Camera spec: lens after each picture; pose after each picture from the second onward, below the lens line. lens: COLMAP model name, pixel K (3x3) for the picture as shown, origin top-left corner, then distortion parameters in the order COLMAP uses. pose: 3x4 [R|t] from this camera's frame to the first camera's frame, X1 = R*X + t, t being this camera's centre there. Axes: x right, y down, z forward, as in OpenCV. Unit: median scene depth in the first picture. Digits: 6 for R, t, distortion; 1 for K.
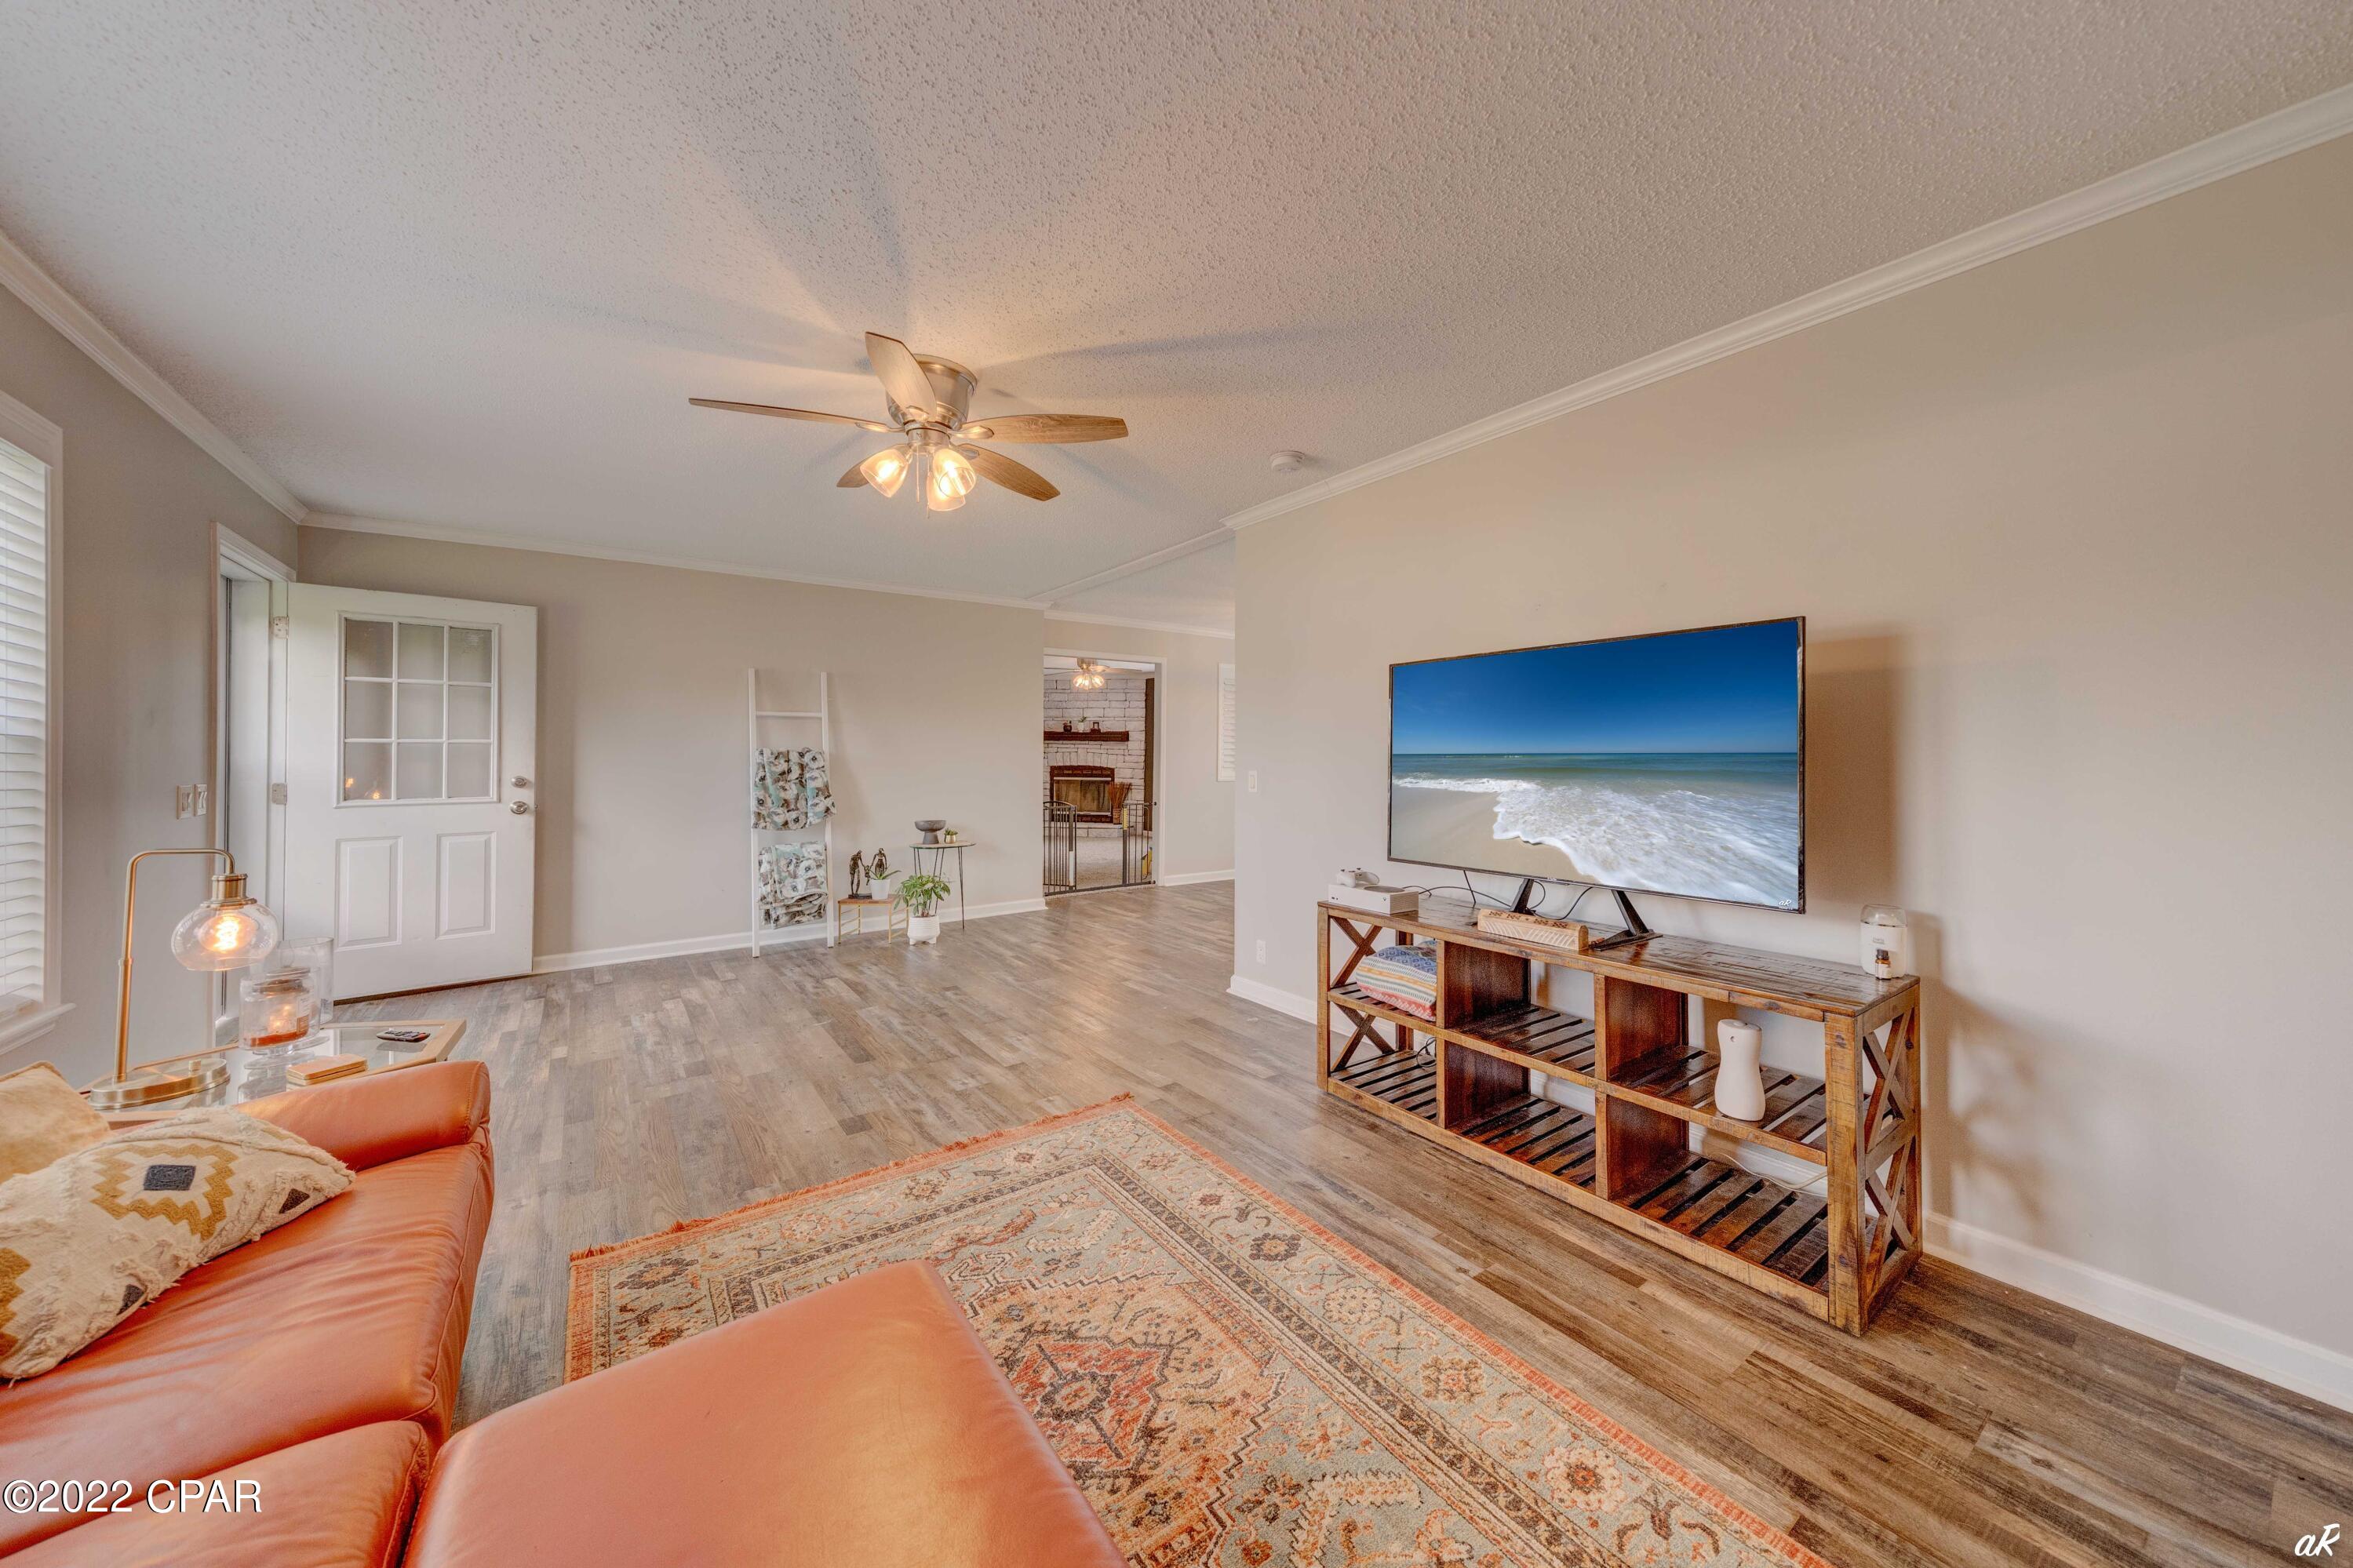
lens RADIAL K [[819.0, 0, 1171.3], [0, 819.0, 749.7], [0, 0, 1]] dist [0.018338, 0.000009]
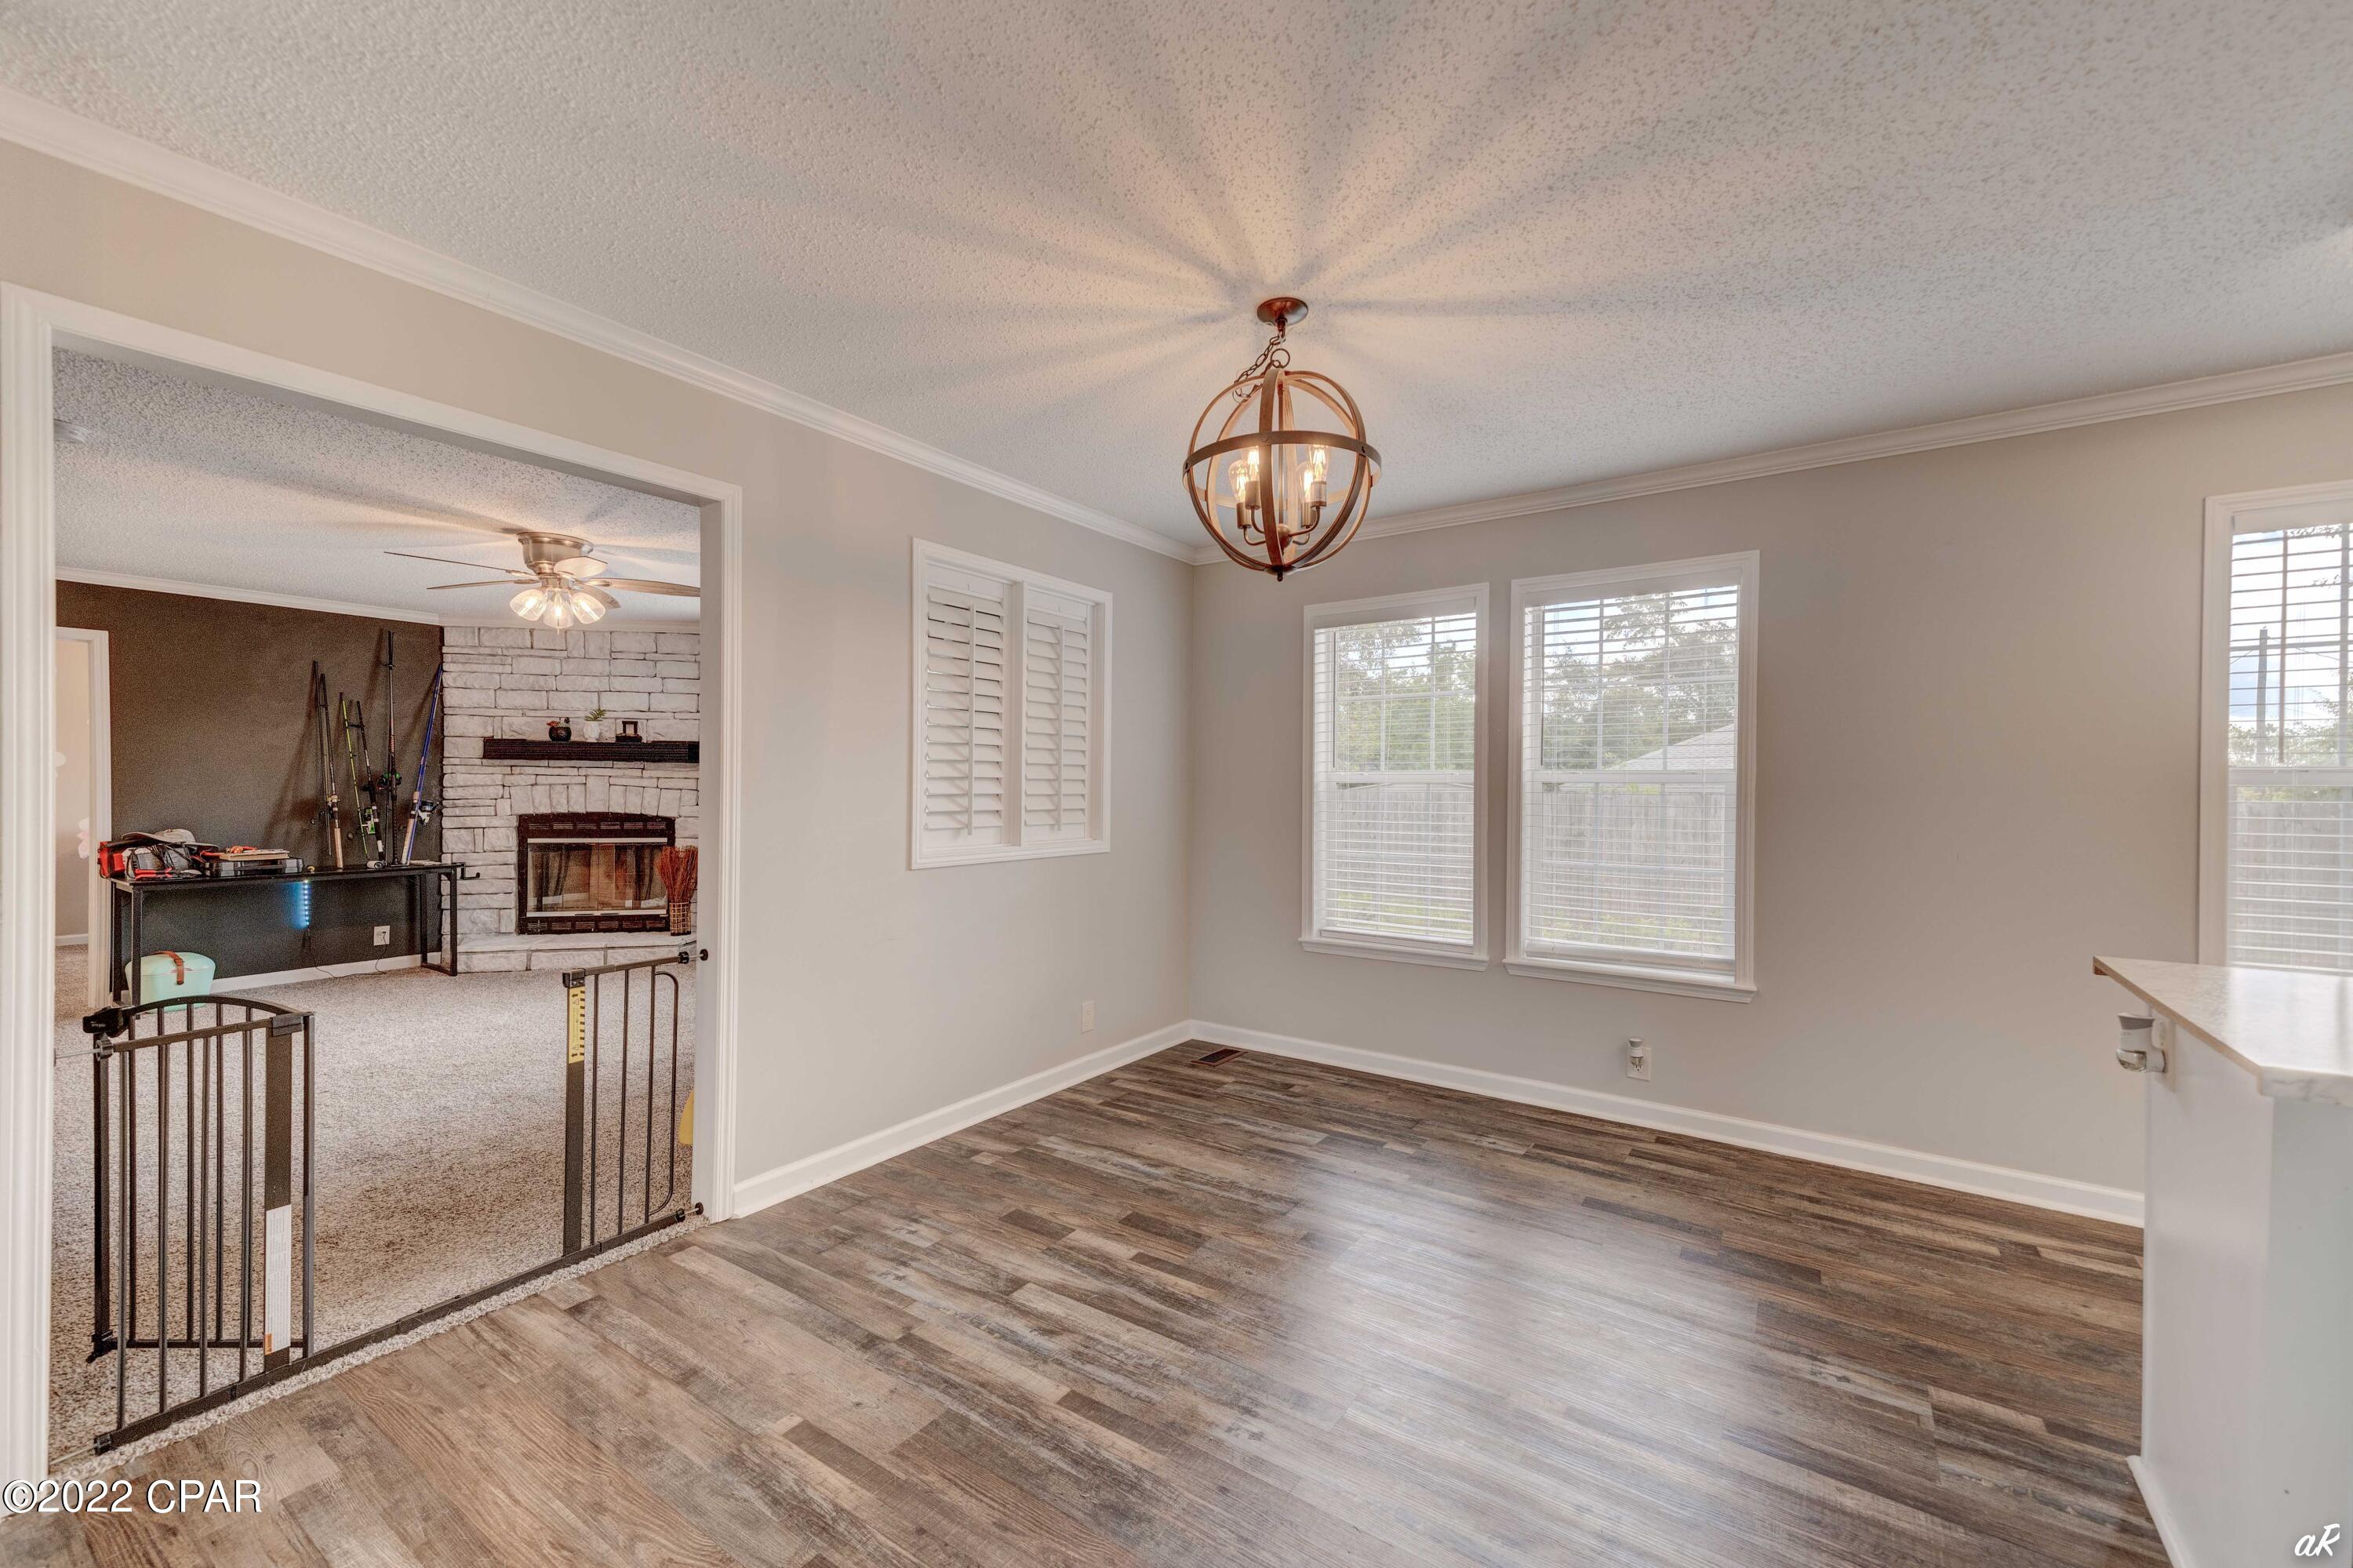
lens RADIAL K [[953.1, 0, 1179.2], [0, 953.1, 793.5], [0, 0, 1]] dist [0.024836, -0.000172]
pose [[0.939162, -0.003900, 0.343452, 0.015728], [-0.001445, 0.999882, 0.015305, -0.000742], [-0.343471, -0.014871, 0.939046, 0.368479]]
